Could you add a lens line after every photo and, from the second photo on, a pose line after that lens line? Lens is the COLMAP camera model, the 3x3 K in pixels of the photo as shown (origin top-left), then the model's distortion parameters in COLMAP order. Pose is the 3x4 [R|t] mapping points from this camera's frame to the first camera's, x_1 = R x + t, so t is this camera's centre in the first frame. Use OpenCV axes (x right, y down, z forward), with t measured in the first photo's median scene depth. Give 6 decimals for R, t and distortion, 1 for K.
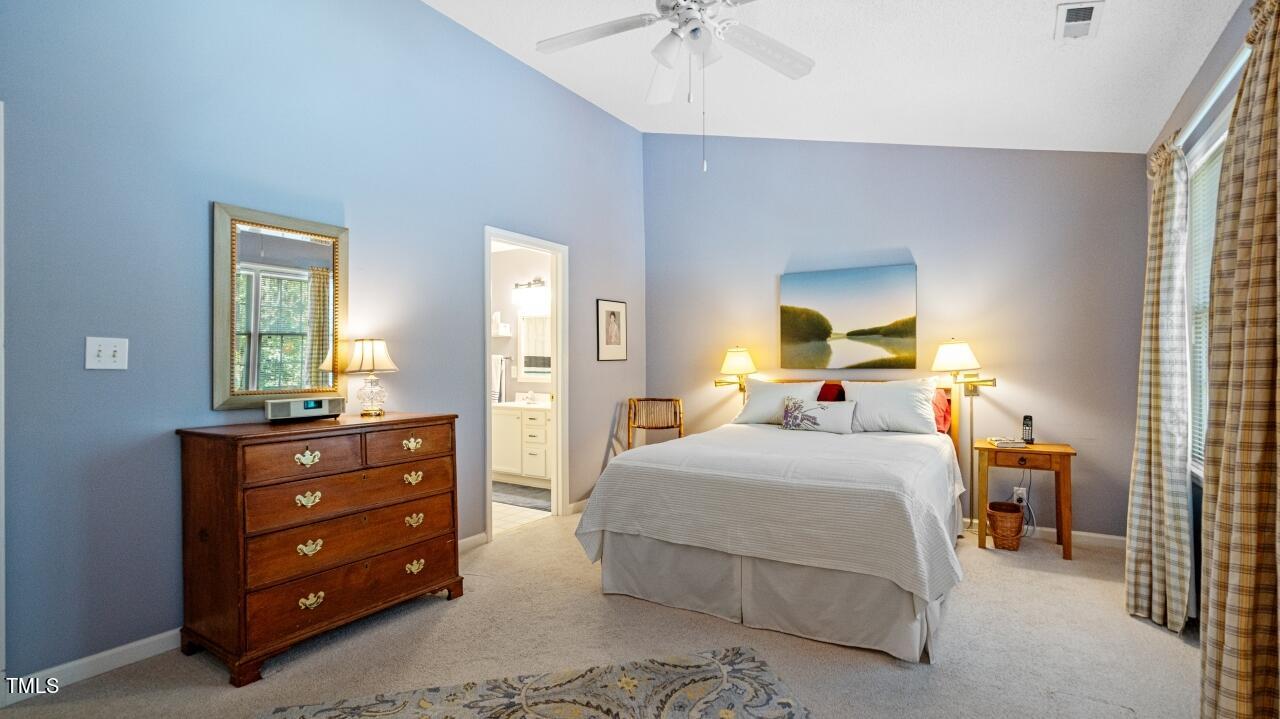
lens RADIAL K [[581.7, 0, 636.2], [0, 581.7, 368.0], [0, 0, 1]] dist [-0.000321, 0.000202]
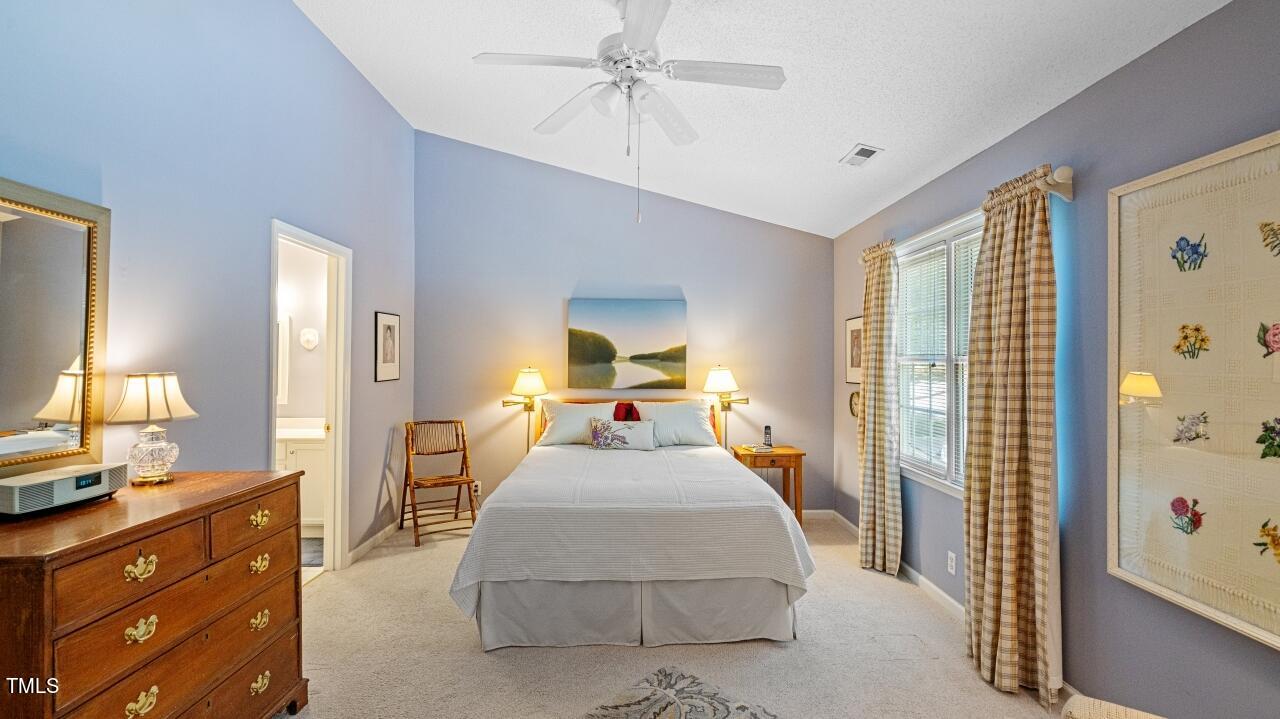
lens RADIAL K [[575.3, 0, 637.6], [0, 575.3, 360.8], [0, 0, 1]] dist [-0.001519, 0.001234]
pose [[0.832342, 0.010462, 0.554164, -0.294735], [-0.004741, 0.999920, -0.011756, -0.048952], [-0.554243, 0.007158, 0.832324, 0.088653]]
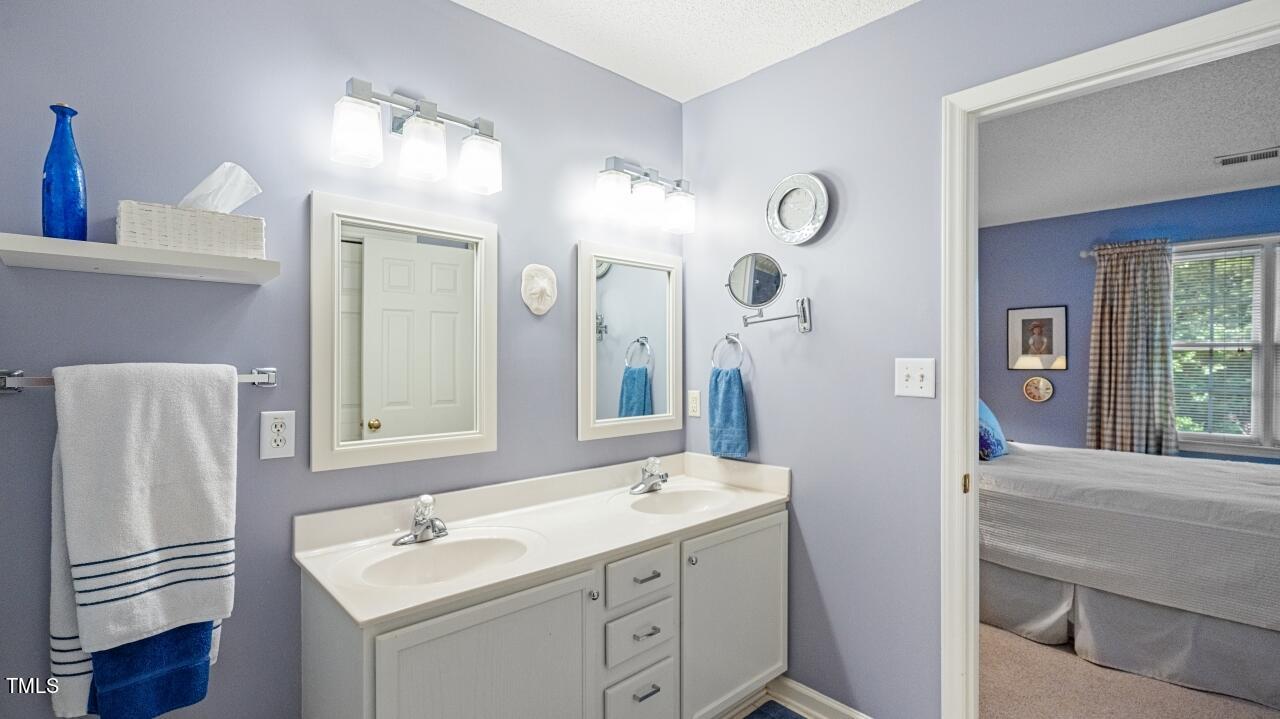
lens RADIAL K [[586.5, 0, 640.0], [0, 586.5, 359.5], [0, 0, 1]] dist [-0.003570, 0.000035]
pose [[0.245918, 0.002409, 0.969288, -0.731110], [0.005065, 0.999980, -0.003771, -0.040520], [-0.969277, 0.005837, 0.245901, 1.424663]]
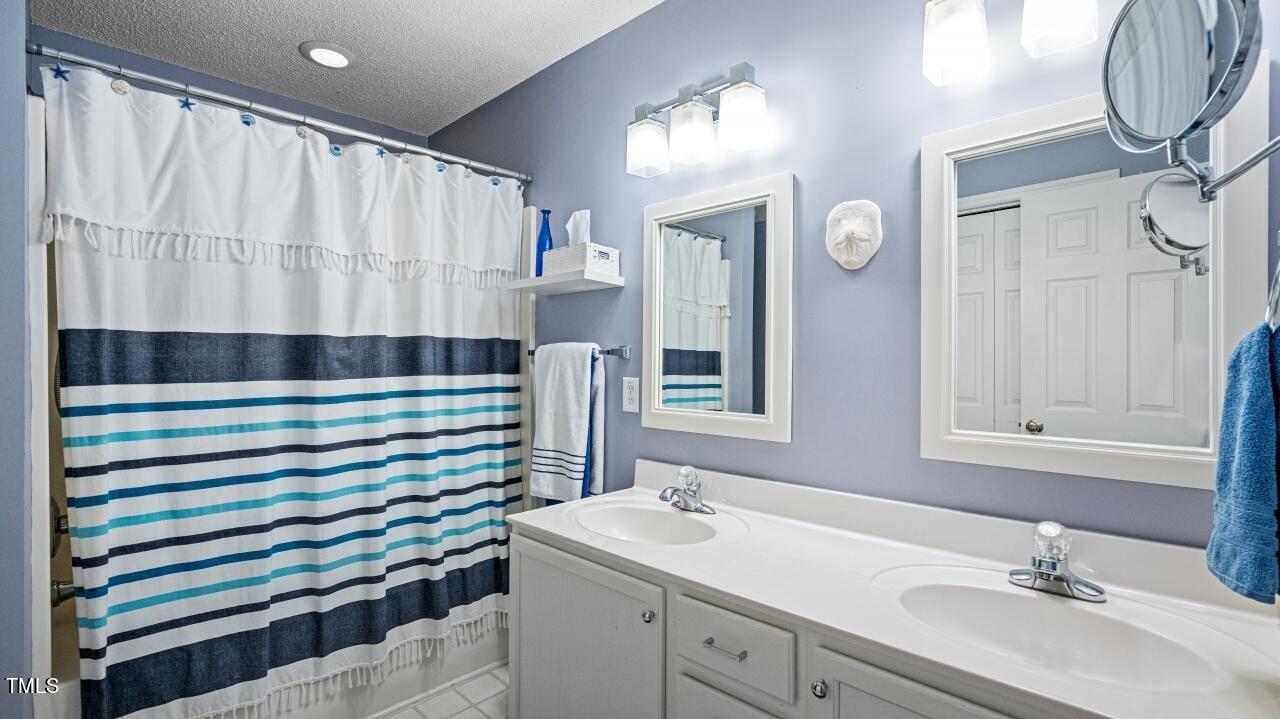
lens RADIAL K [[561.8, 0, 640.0], [0, 561.8, 359.5], [0, 0, 1]] dist [-0.000438, 0.000102]
pose [[0.983641, 0.003166, -0.180110, -0.265515], [-0.004973, 0.999942, -0.009586, -0.017670], [0.180069, 0.010325, 0.983600, 1.236448]]
